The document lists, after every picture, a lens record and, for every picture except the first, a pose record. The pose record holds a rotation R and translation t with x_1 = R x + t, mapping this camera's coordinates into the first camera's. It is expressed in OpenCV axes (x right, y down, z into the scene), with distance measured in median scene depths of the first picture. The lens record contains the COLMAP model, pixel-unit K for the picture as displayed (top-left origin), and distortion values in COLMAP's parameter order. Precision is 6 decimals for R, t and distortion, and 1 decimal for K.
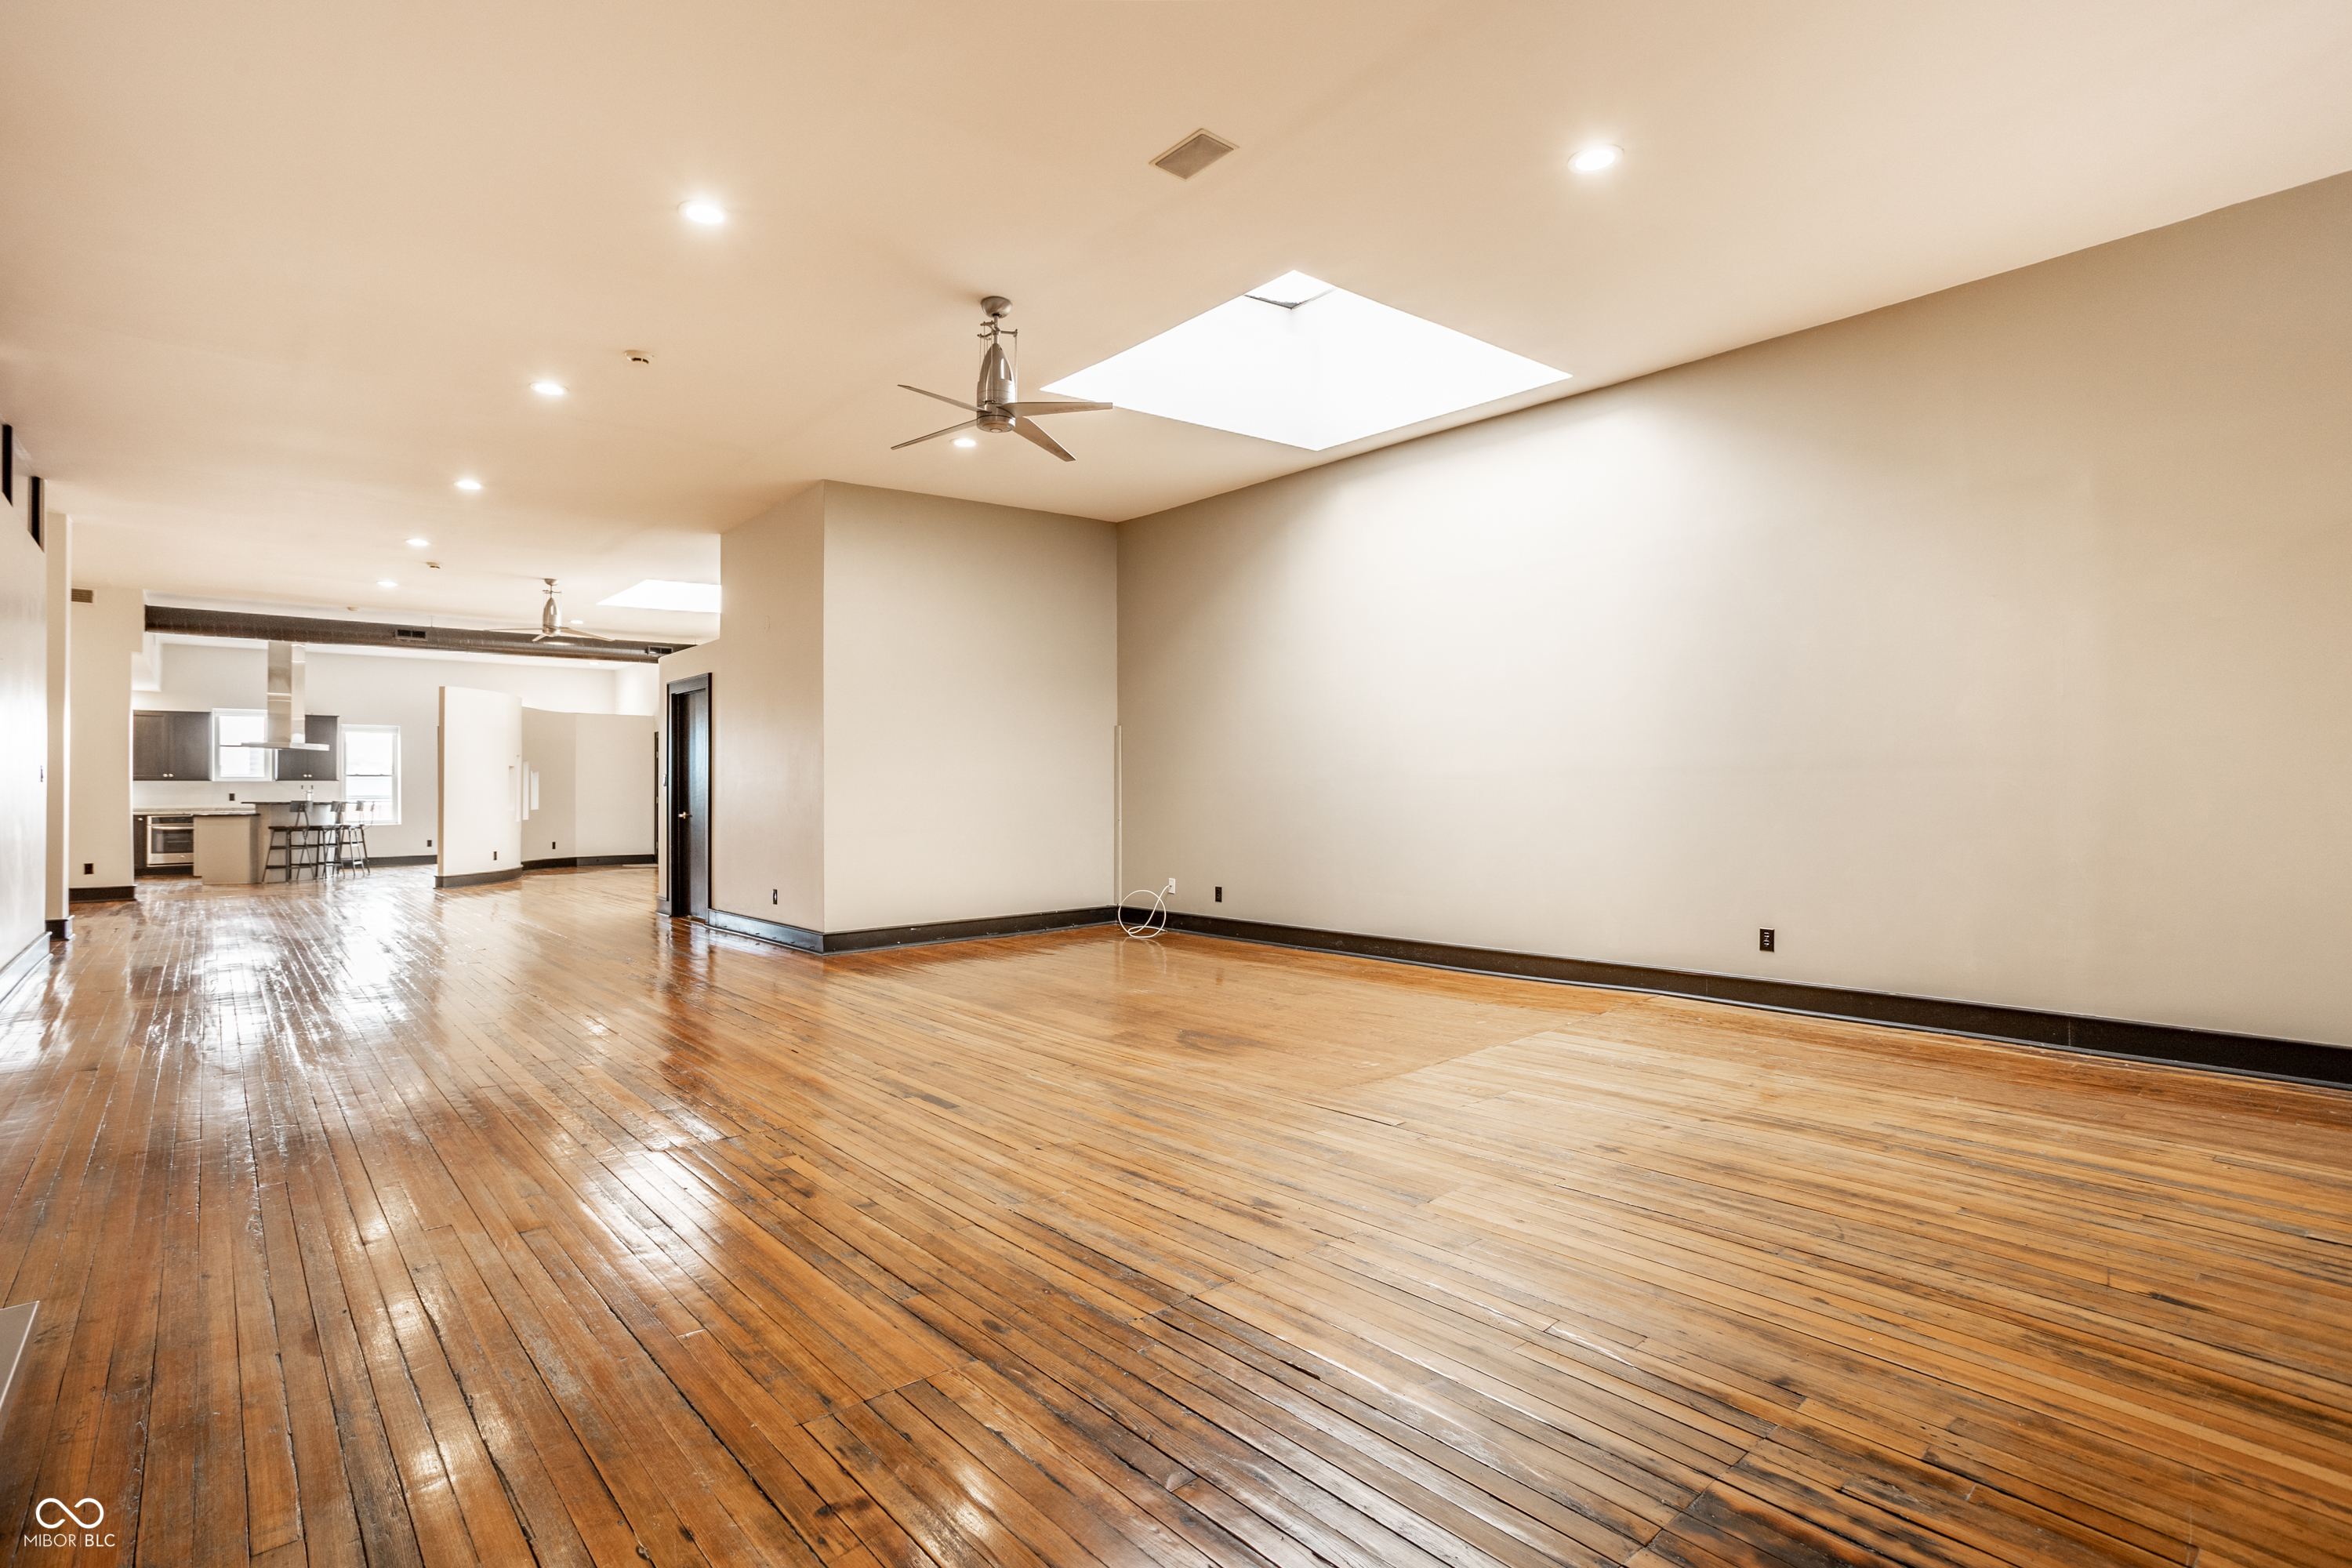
lens RADIAL K [[1135.5, 0, 1104.5], [0, 1135.5, 803.6], [0, 0, 1]] dist [-0.041817, 0.023656]
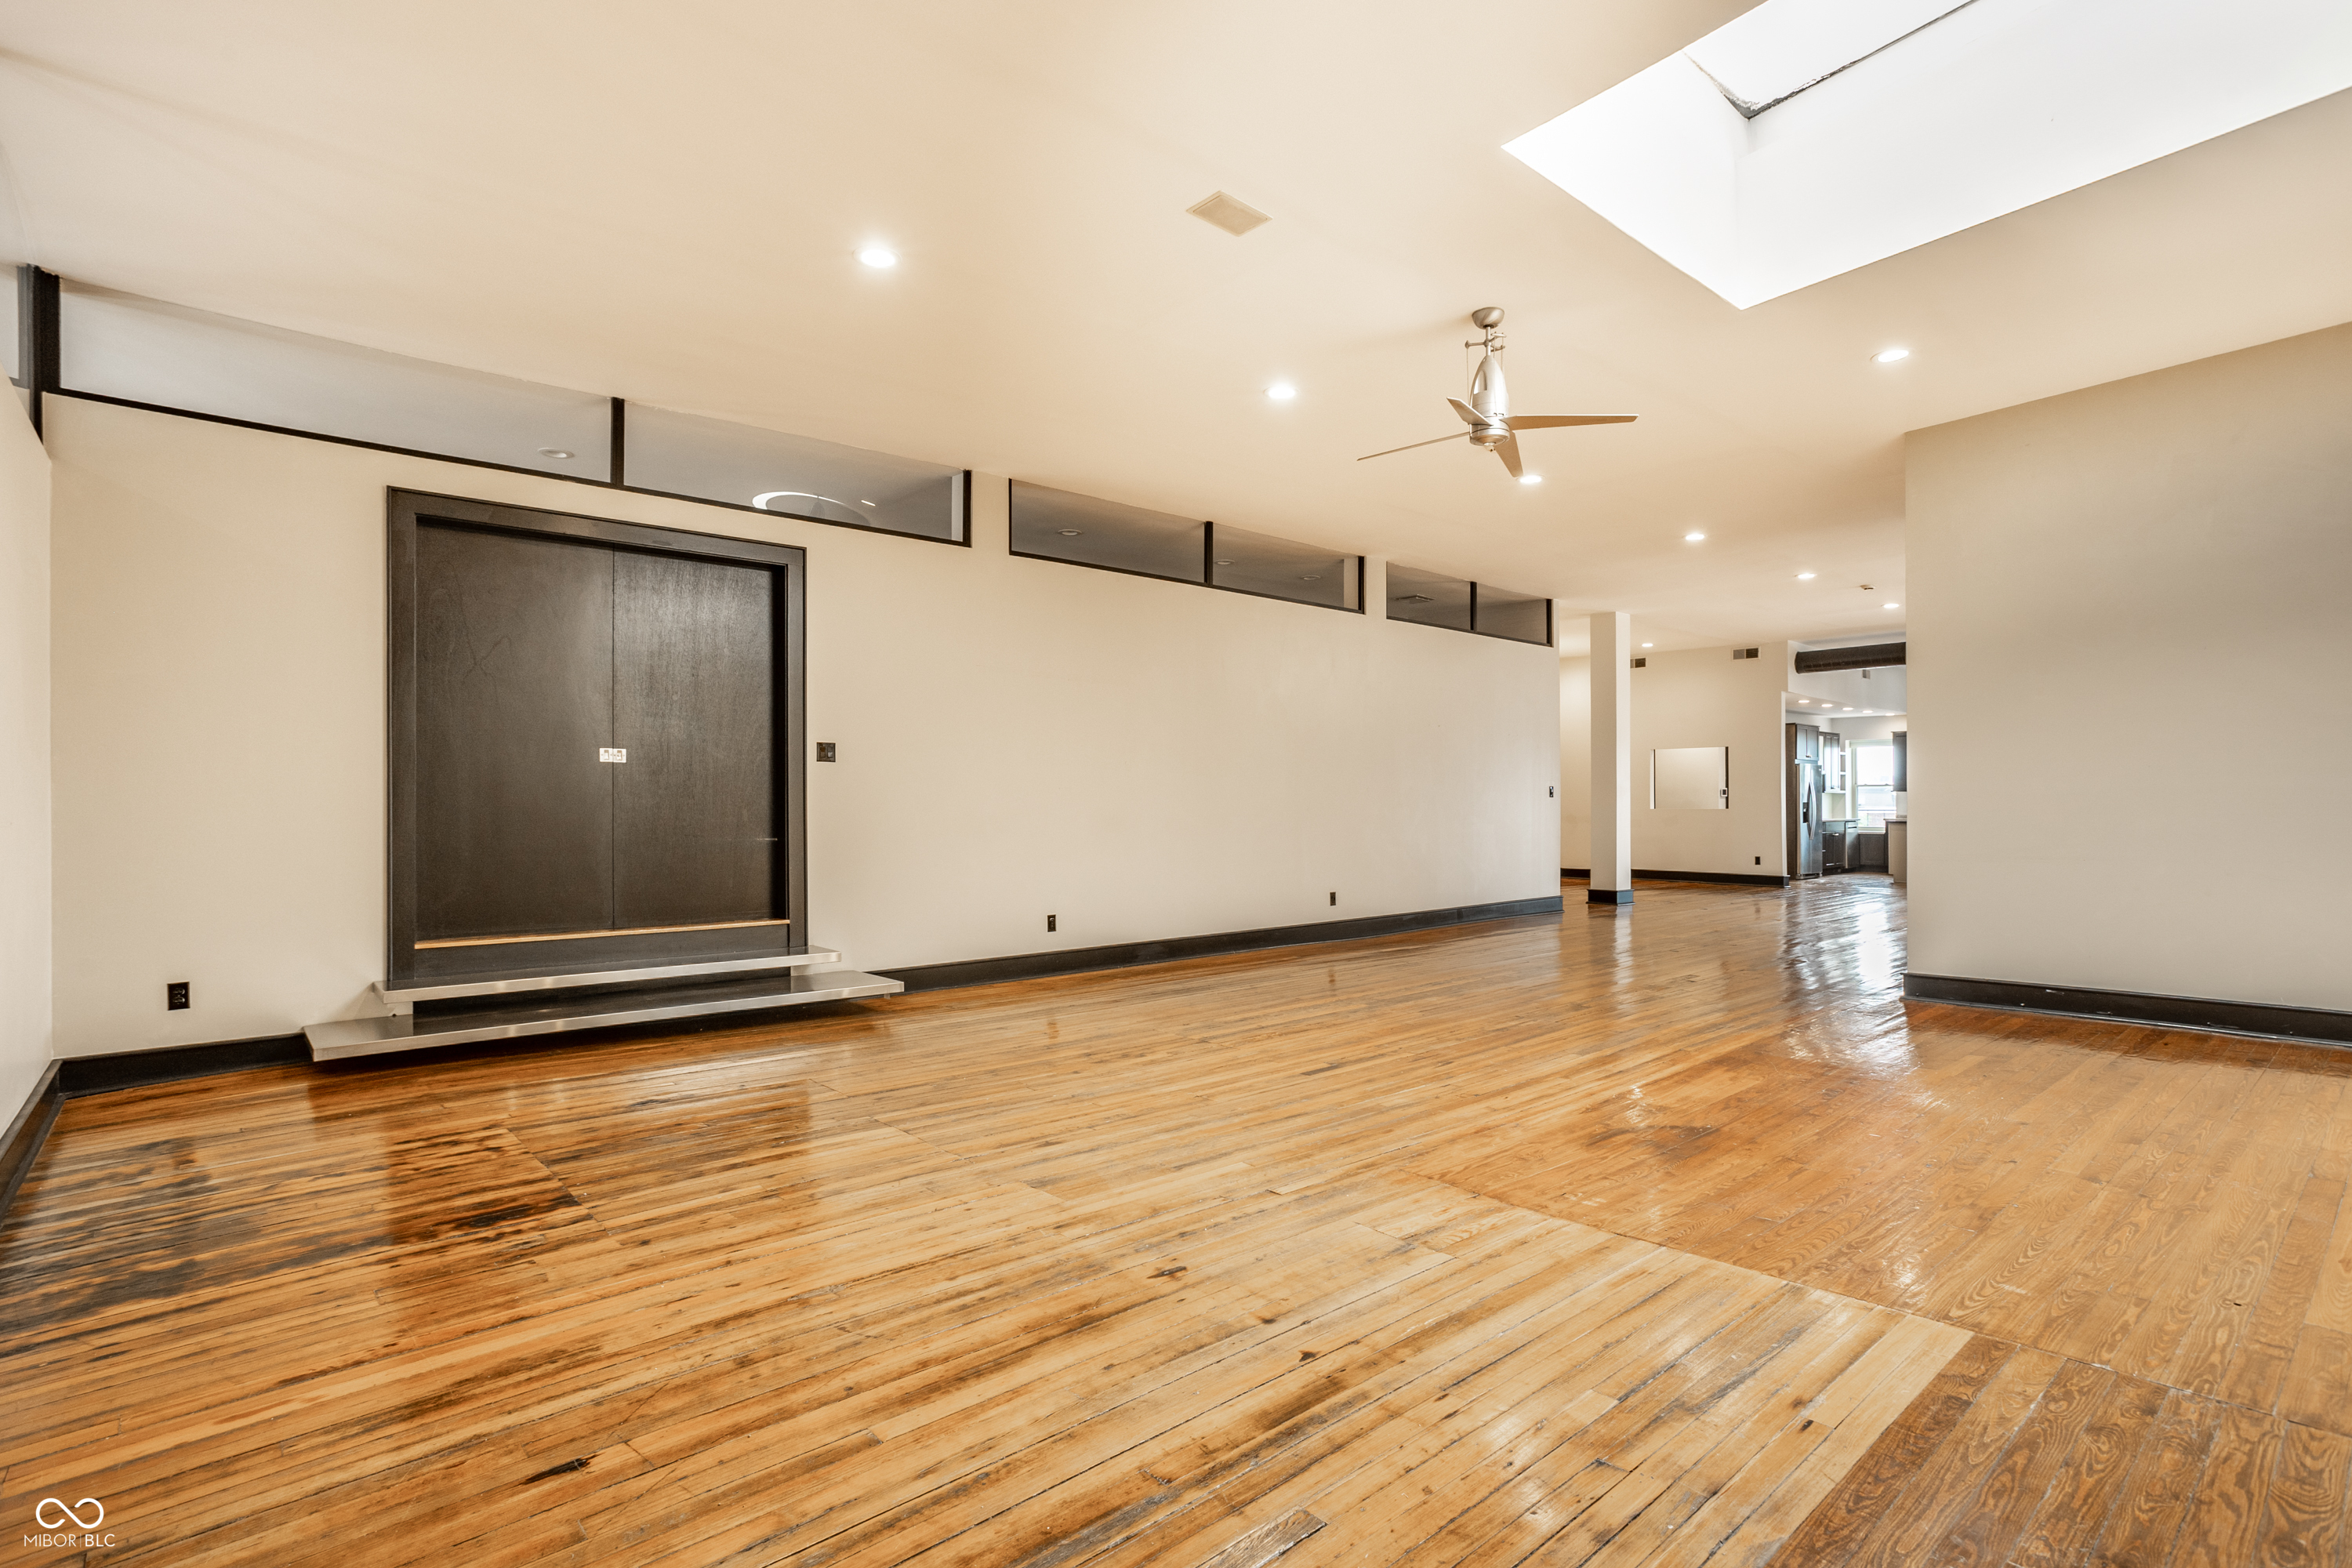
lens RADIAL K [[1135.5, 0, 1220.8], [0, 1135.5, 809.6], [0, 0, 1]] dist [-0.041817, 0.023656]
pose [[0.058524, 0.005817, -0.998269, 1.488779], [-0.004981, 0.999972, 0.005535, -0.024165], [0.998274, 0.004648, 0.058552, 1.191311]]
